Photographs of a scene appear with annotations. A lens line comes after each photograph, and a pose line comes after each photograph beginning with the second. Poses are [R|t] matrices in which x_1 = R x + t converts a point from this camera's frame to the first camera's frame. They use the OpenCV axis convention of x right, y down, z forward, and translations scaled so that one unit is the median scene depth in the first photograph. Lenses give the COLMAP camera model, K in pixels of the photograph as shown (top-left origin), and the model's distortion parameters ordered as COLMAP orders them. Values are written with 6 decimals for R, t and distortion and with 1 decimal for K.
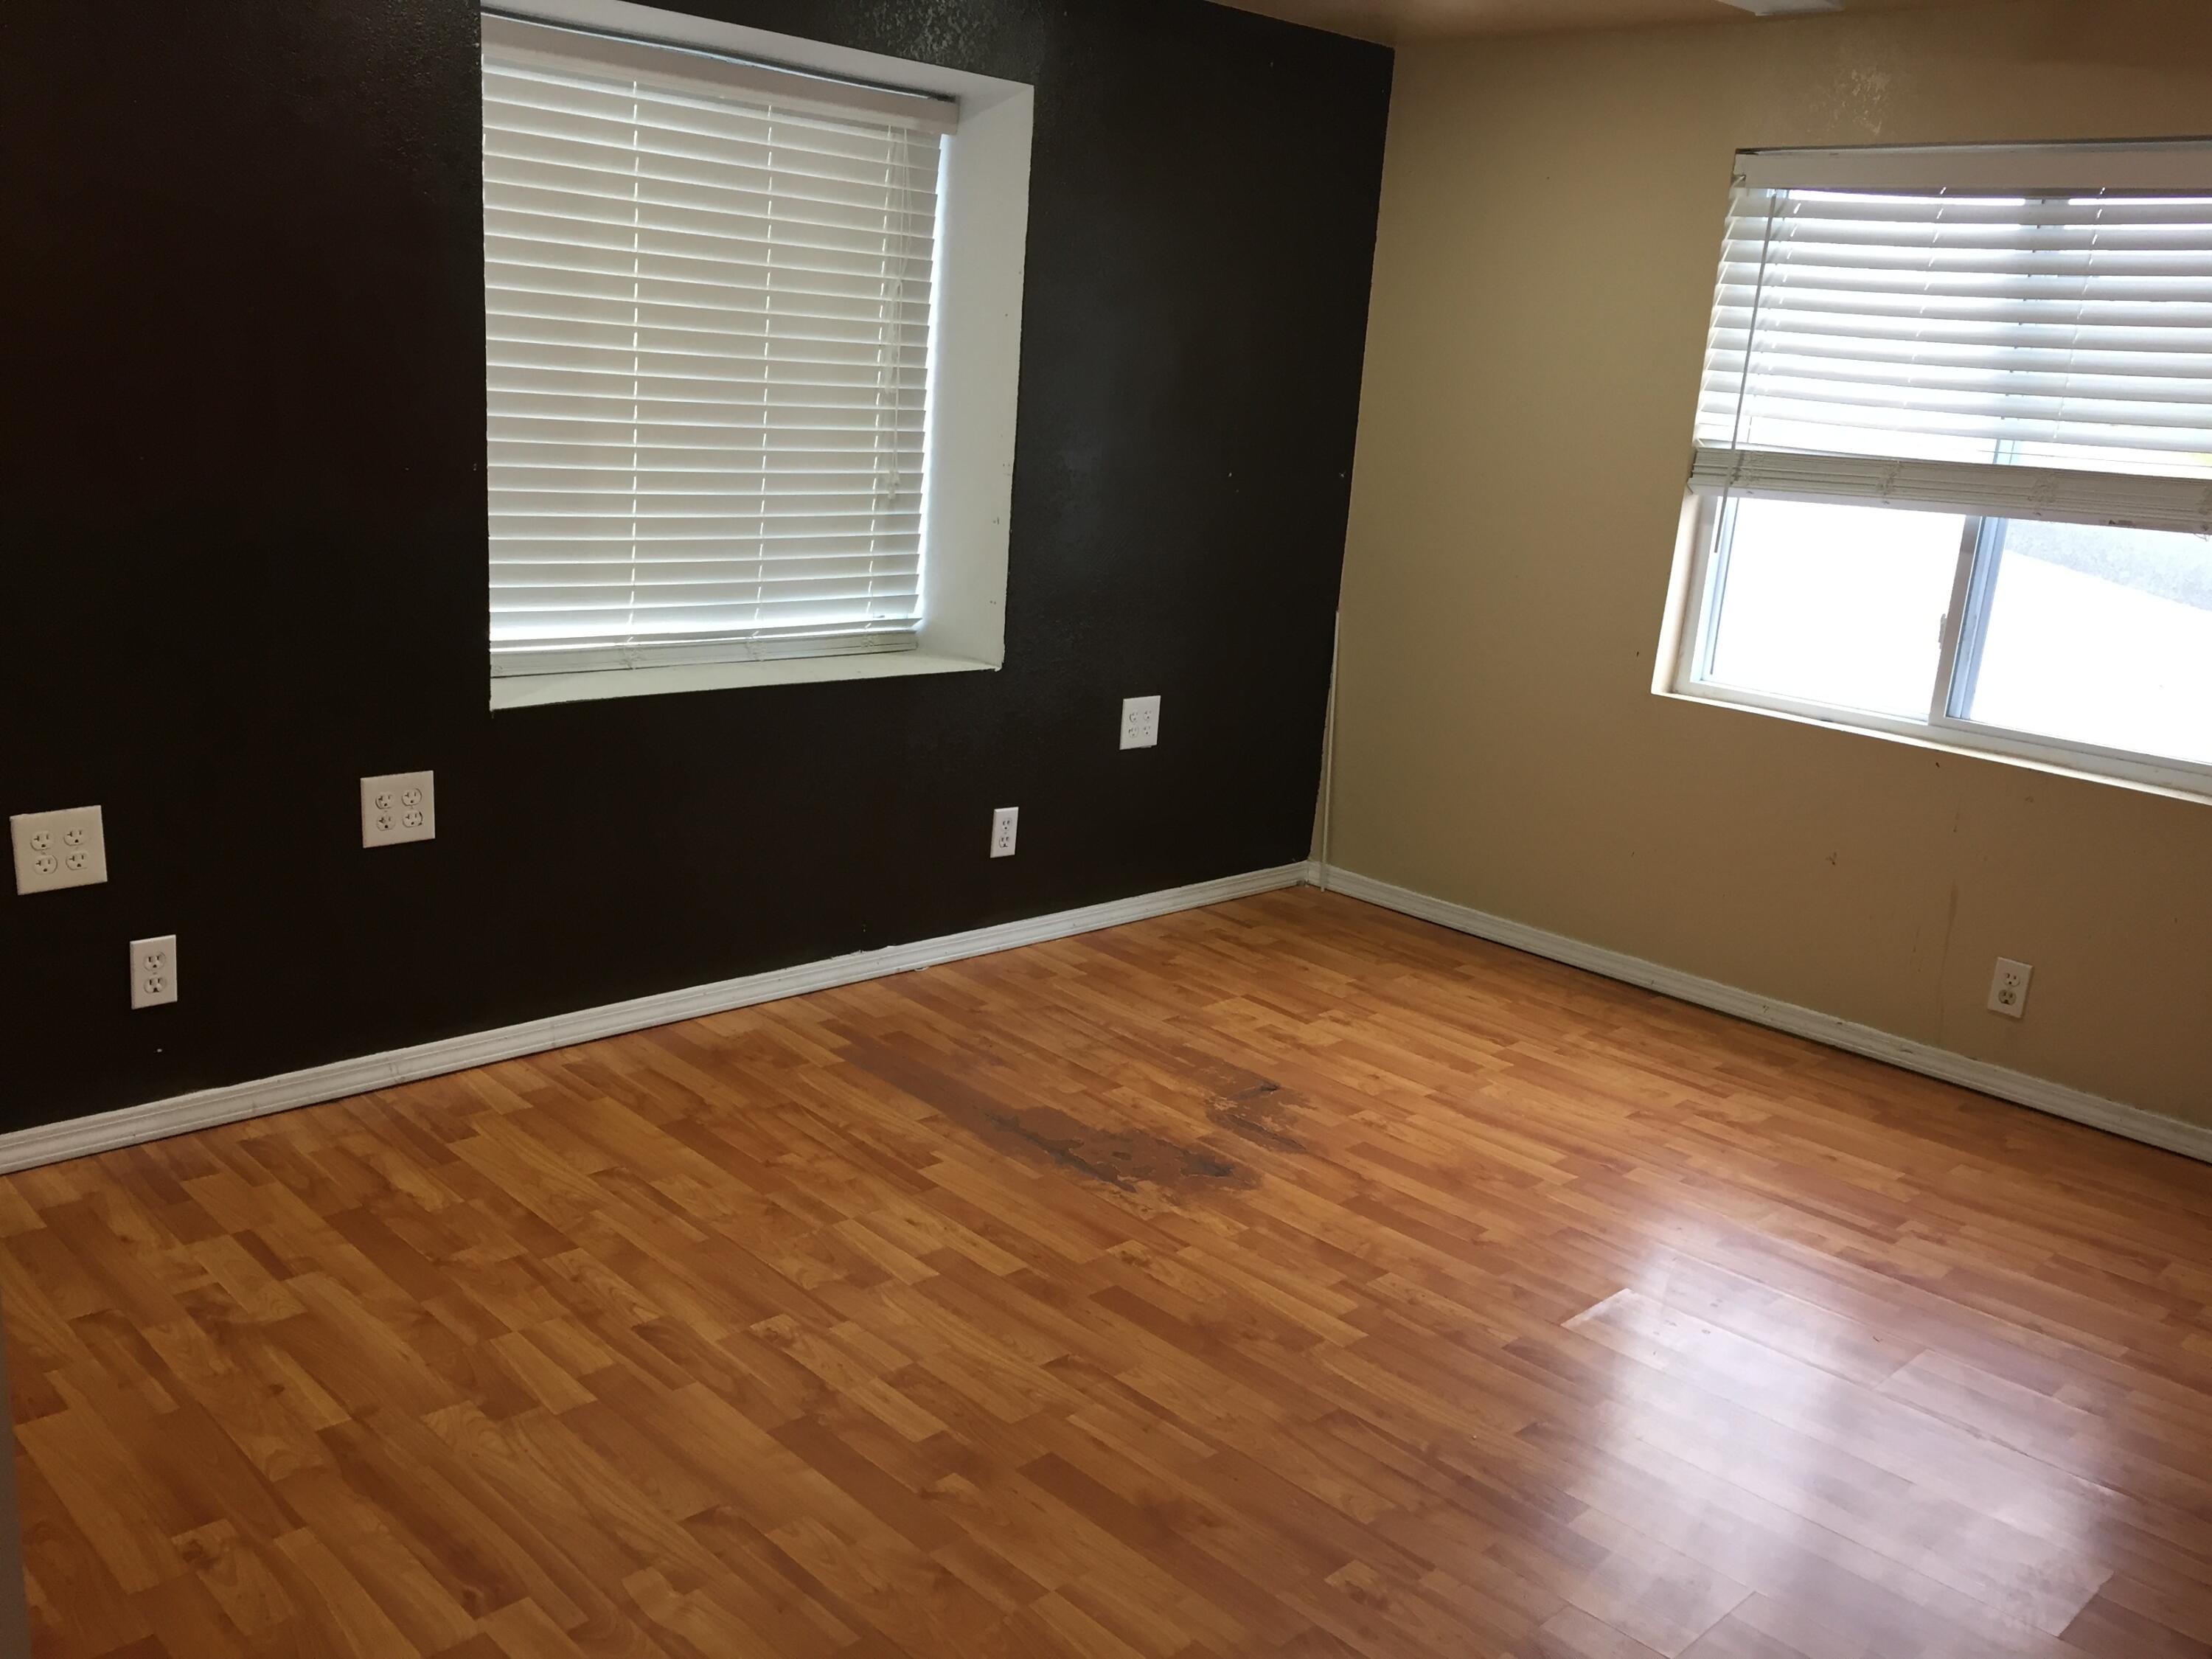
lens RADIAL K [[1854.5, 0, 1192.6], [0, 1854.5, 849.5], [0, 0, 1]] dist [0.016020, -0.007069]
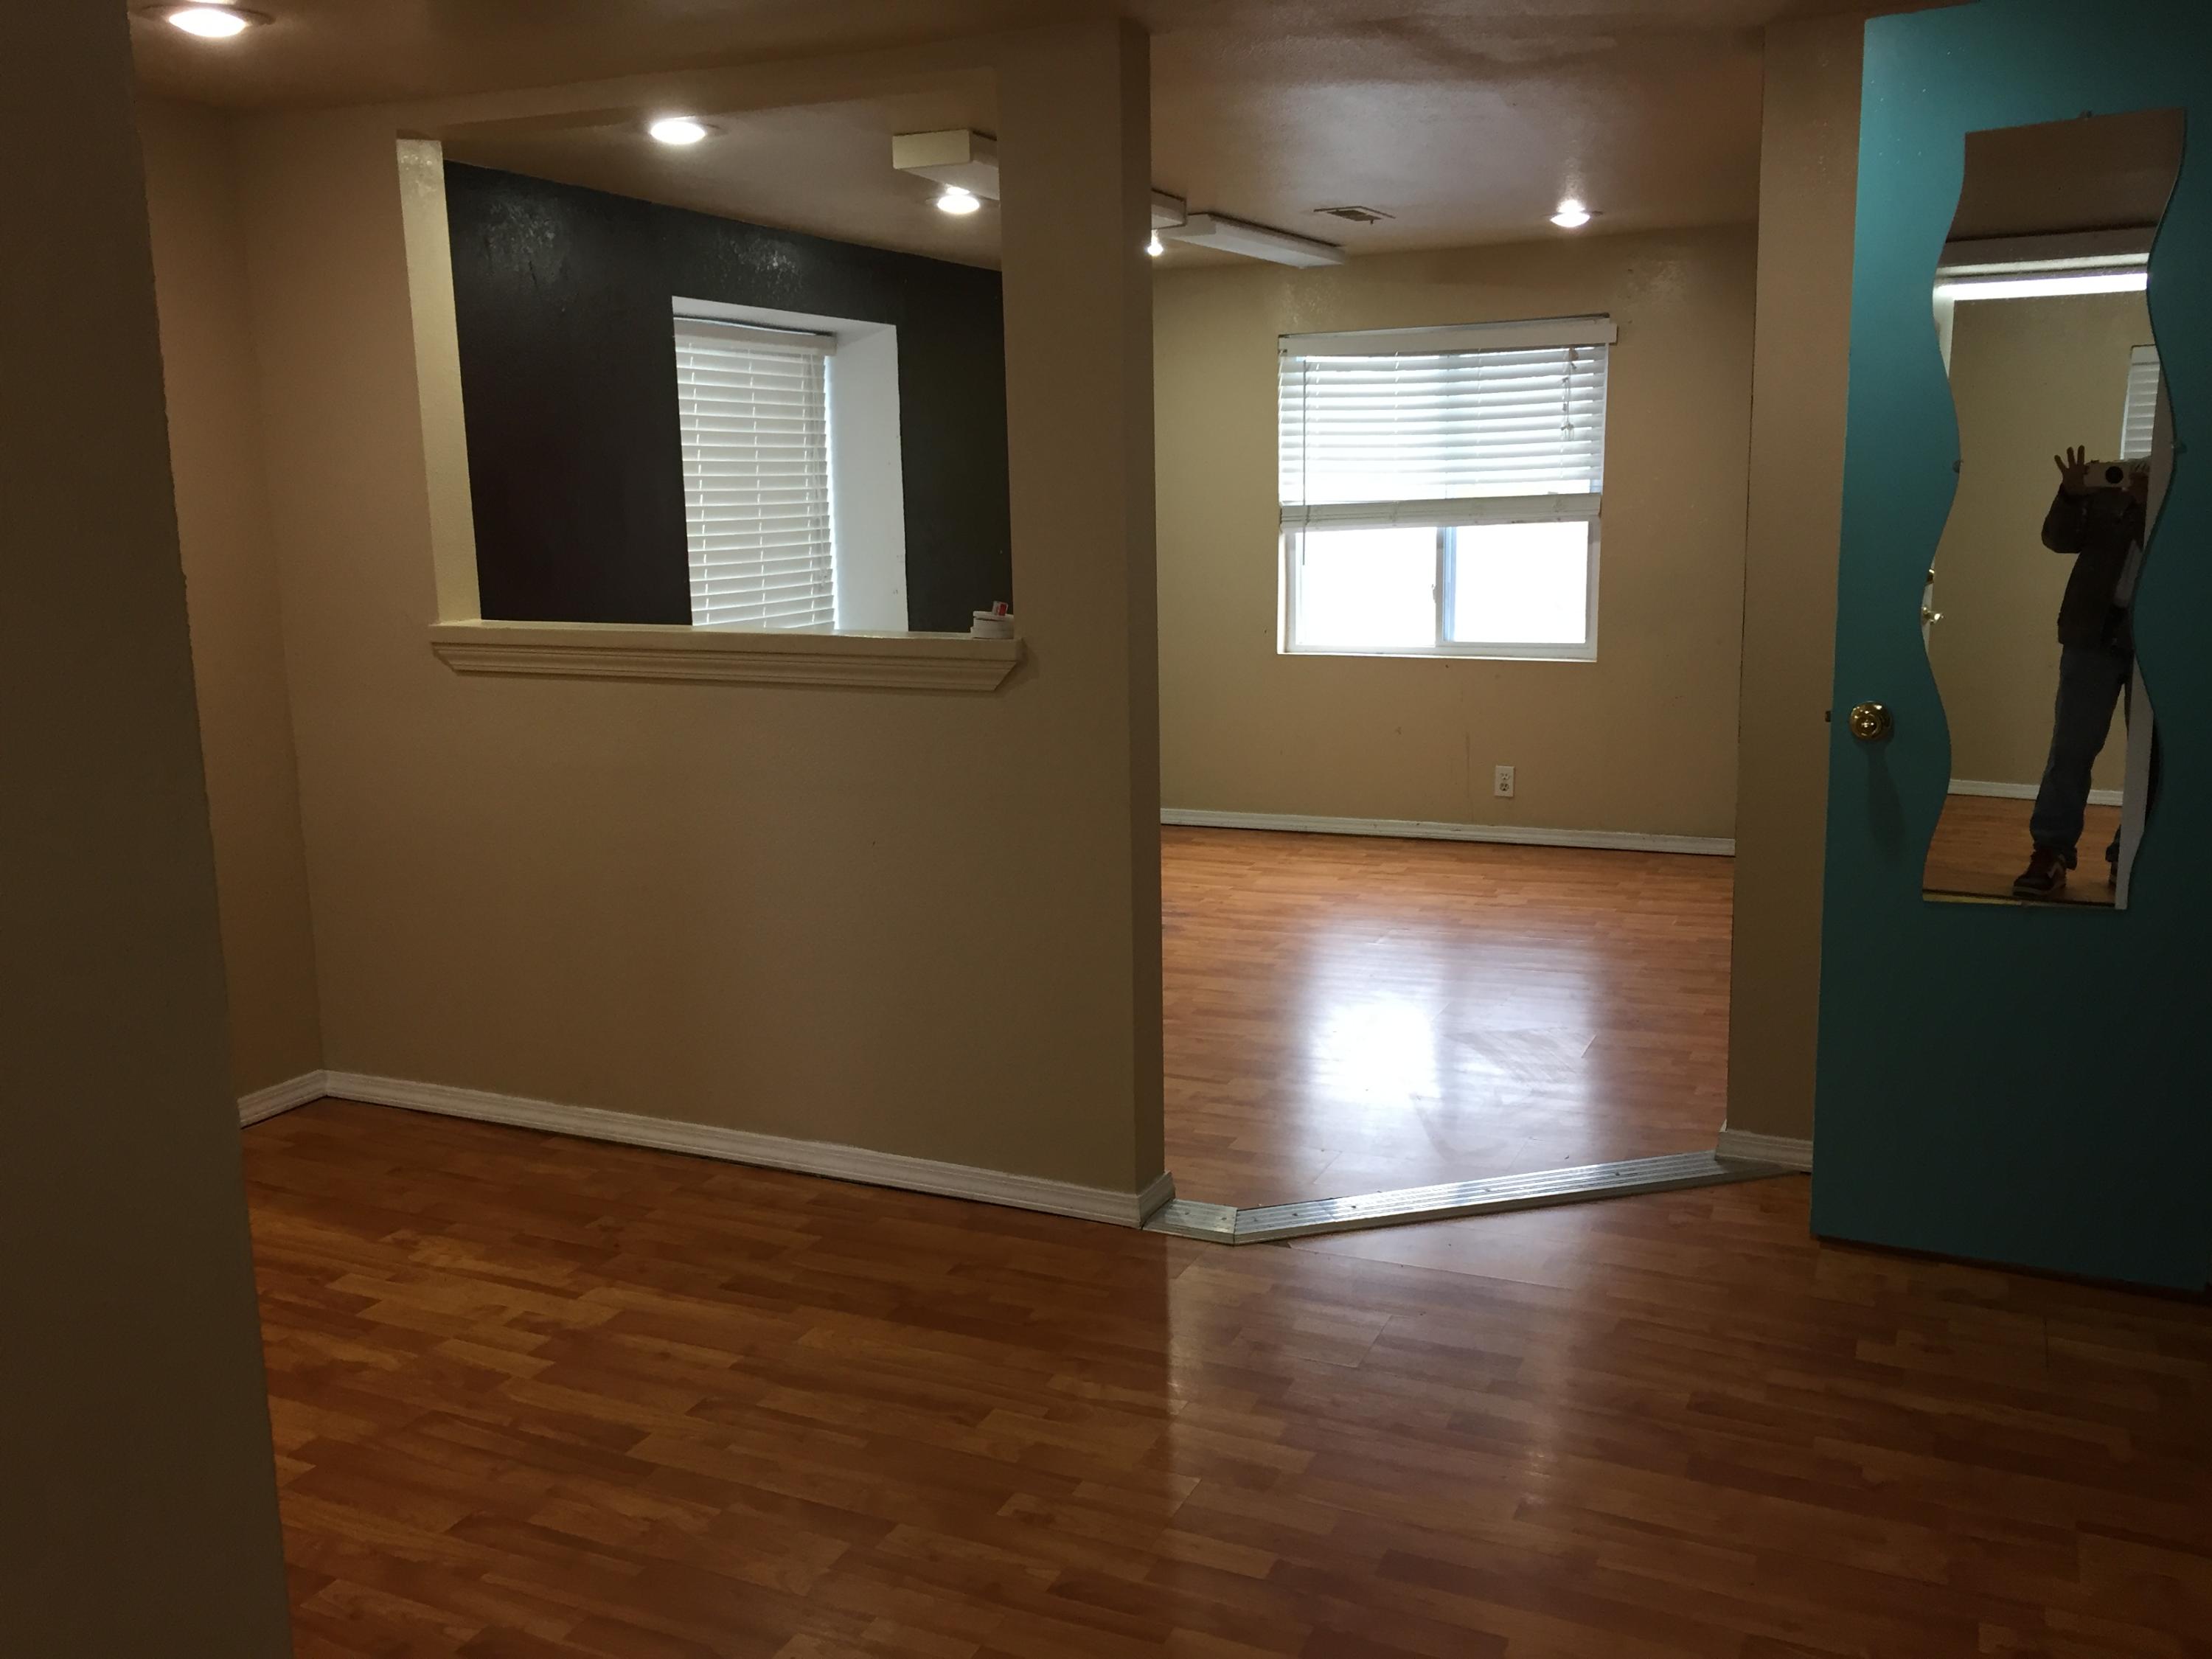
lens RADIAL K [[1854.5, 0, 1109.3], [0, 1854.5, 830.6], [0, 0, 1]] dist [0.016020, -0.007069]
pose [[0.925002, -0.154588, 0.347094, -0.533757], [0.174498, 0.984297, -0.026651, 0.099632], [-0.337524, 0.085220, 0.937452, -0.541080]]
